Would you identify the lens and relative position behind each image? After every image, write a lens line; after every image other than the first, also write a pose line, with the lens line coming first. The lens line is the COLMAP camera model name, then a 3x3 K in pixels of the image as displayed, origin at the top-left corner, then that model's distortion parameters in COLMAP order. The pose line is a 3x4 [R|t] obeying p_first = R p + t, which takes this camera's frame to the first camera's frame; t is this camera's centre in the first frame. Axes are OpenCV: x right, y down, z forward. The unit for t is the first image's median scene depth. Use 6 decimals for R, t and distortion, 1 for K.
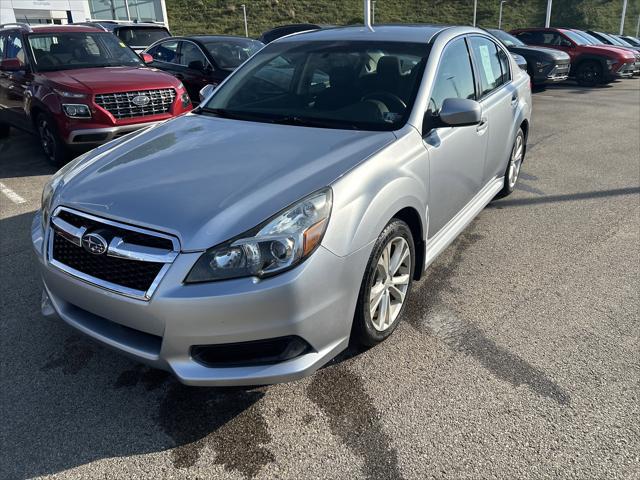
lens RADIAL K [[487.3, 0, 325.9], [0, 487.3, 239.7], [0, 0, 1]] dist [0.059924, -0.068103]
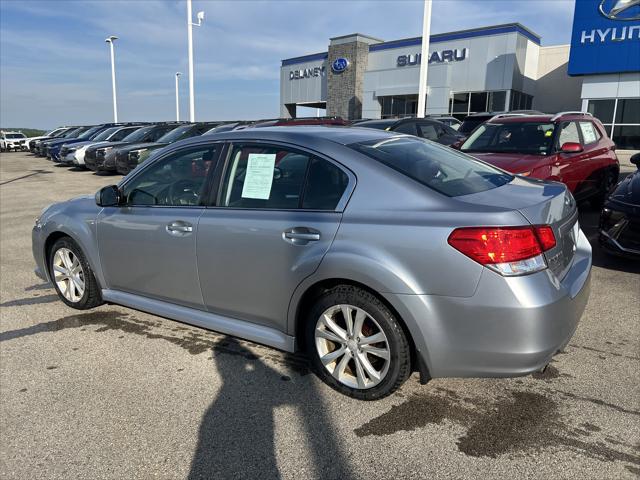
lens RADIAL K [[487.6, 0, 325.8], [0, 487.6, 231.8], [0, 0, 1]] dist [0.054559, -0.060638]
pose [[-0.031750, 0.224217, -0.974022, 1.525168], [-0.365972, 0.904228, 0.220081, -0.659879], [0.930084, 0.363453, 0.053348, 1.468361]]
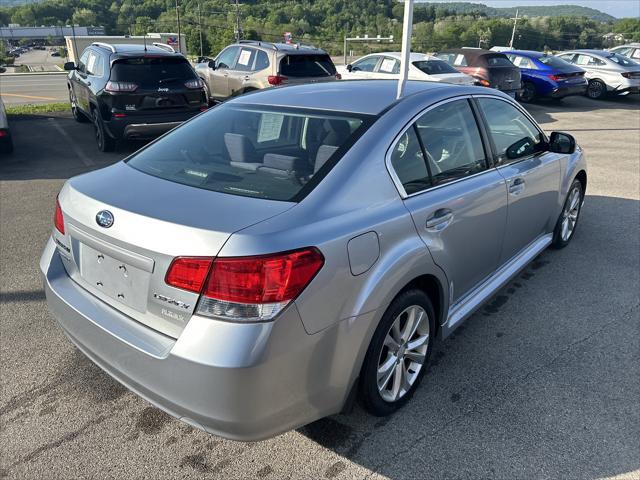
lens RADIAL K [[487.3, 0, 322.6], [0, 487.3, 235.0], [0, 0, 1]] dist [0.059924, -0.068103]
pose [[-0.986909, -0.025093, 0.159312, 0.094990], [0.090377, 0.732095, 0.675180, -1.116887], [-0.133574, 0.680740, -0.720244, 2.451263]]
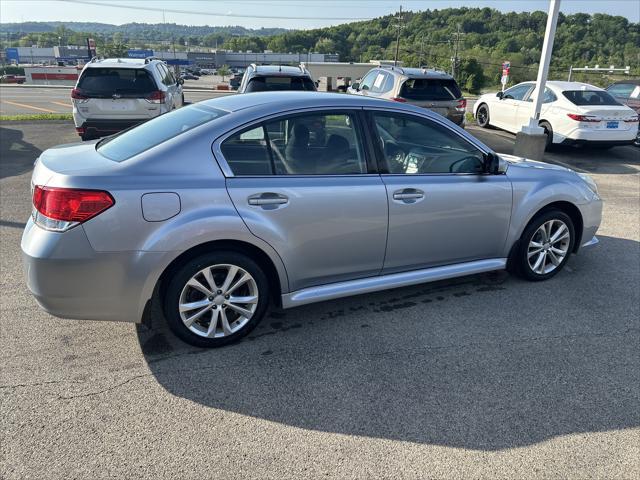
lens RADIAL K [[487.3, 0, 324.6], [0, 487.3, 240.4], [0, 0, 1]] dist [0.059924, -0.068103]
pose [[-0.835579, -0.169884, 0.522443, -0.634293], [0.207347, 0.783127, 0.586276, -1.058603], [-0.508738, 0.598207, -0.619140, 2.421907]]
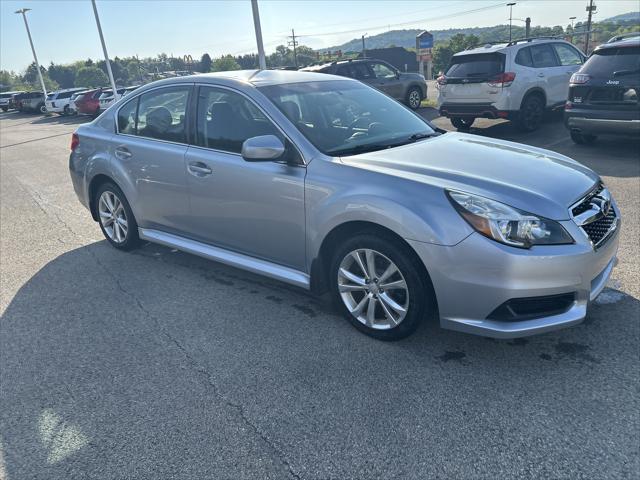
lens RADIAL K [[487.3, 0, 321.9], [0, 487.3, 234.8], [0, 0, 1]] dist [0.059924, -0.068103]
pose [[0.140349, -0.293018, 0.945750, -1.332136], [0.419481, 0.882836, 0.211275, -0.383001], [-0.896849, 0.367072, 0.246820, 0.987376]]
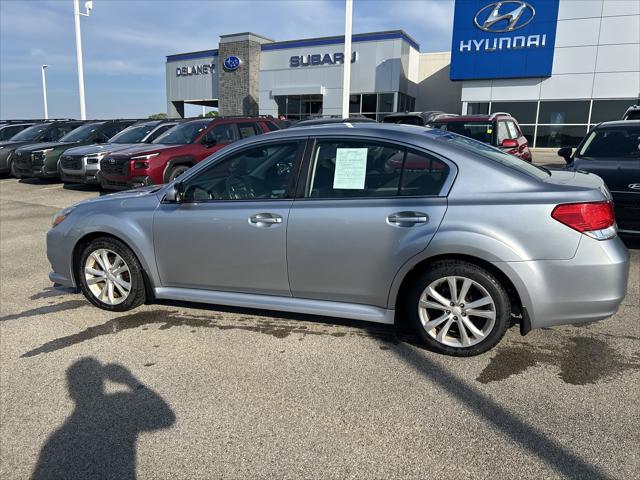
lens RADIAL K [[487.6, 0, 325.5], [0, 487.6, 230.5], [0, 0, 1]] dist [0.054559, -0.060638]
pose [[0.210585, 0.218918, -0.952748, 1.604864], [-0.363250, 0.922344, 0.131644, -0.473130], [0.907581, 0.318364, 0.273754, 1.008584]]
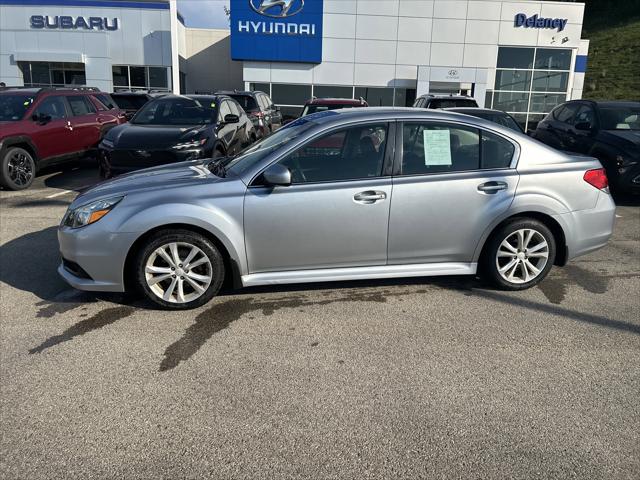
lens RADIAL K [[487.6, 0, 324.9], [0, 487.6, 229.8], [0, 0, 1]] dist [0.054559, -0.060638]
pose [[0.662706, 0.214255, -0.717576, 1.286754], [-0.311002, 0.950403, -0.003448, -0.147174], [0.681248, 0.225452, 0.696472, 0.195015]]
